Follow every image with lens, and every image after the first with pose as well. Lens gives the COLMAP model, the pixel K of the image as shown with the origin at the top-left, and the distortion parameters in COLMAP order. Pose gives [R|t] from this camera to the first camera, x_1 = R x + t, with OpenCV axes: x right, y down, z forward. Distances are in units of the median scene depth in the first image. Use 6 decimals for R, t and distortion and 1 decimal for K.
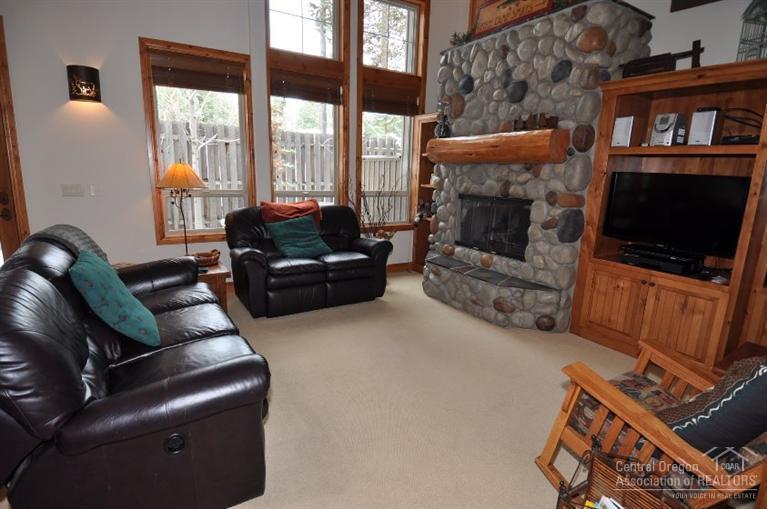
lens RADIAL K [[397.7, 0, 383.2], [0, 397.7, 261.5], [0, 0, 1]] dist [0.005873, -0.018693]
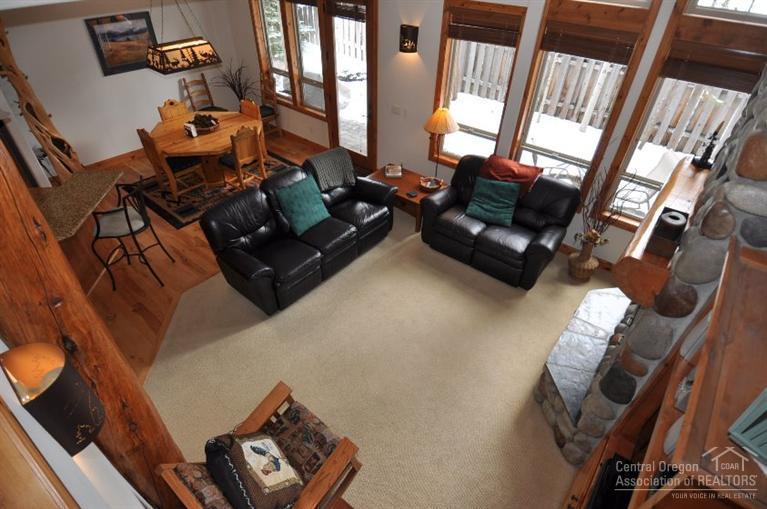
lens RADIAL K [[397.7, 0, 382.6], [0, 397.7, 256.6], [0, 0, 1]] dist [0.005873, -0.018693]
pose [[0.315469, 0.579724, -0.751265, 0.641482], [-0.213390, 0.814754, 0.539110, -0.484016], [0.924632, -0.009760, 0.380737, 0.308907]]
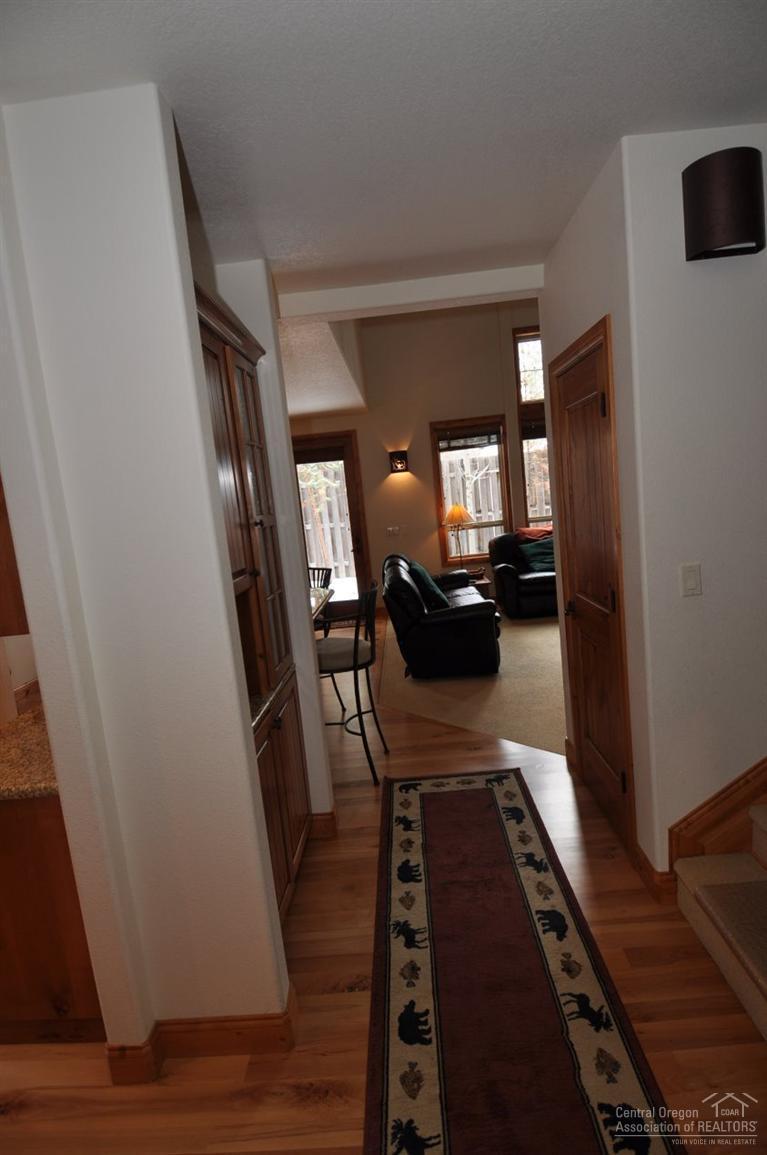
lens RADIAL K [[598.8, 0, 387.9], [0, 598.8, 583.8], [0, 0, 1]] dist [0.005873, -0.018693]
pose [[0.832901, -0.036043, -0.552247, 0.399954], [0.004864, 0.998315, -0.057821, 0.132286], [0.553400, 0.045473, 0.831673, -0.790999]]
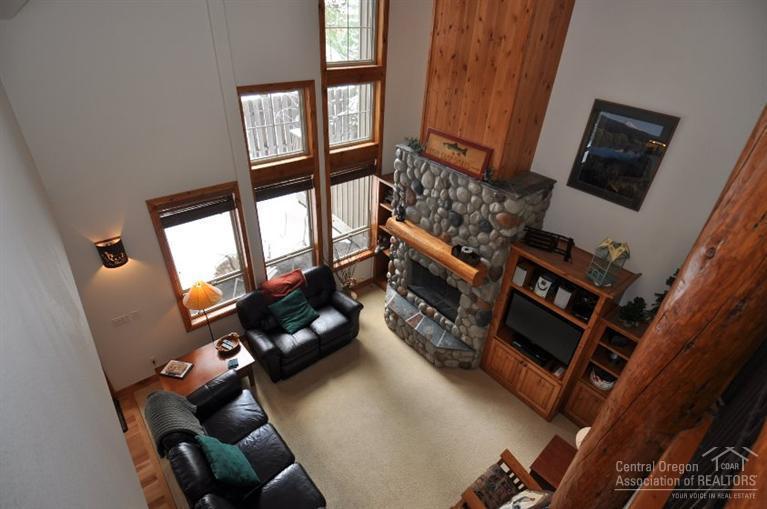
lens RADIAL K [[397.7, 0, 386.3], [0, 397.7, 250.3], [0, 0, 1]] dist [0.005873, -0.018693]
pose [[0.988631, -0.064821, 0.135675, -0.074825], [0.012663, 0.934993, 0.354439, -0.754001], [-0.149830, -0.348691, 0.925184, -0.223151]]
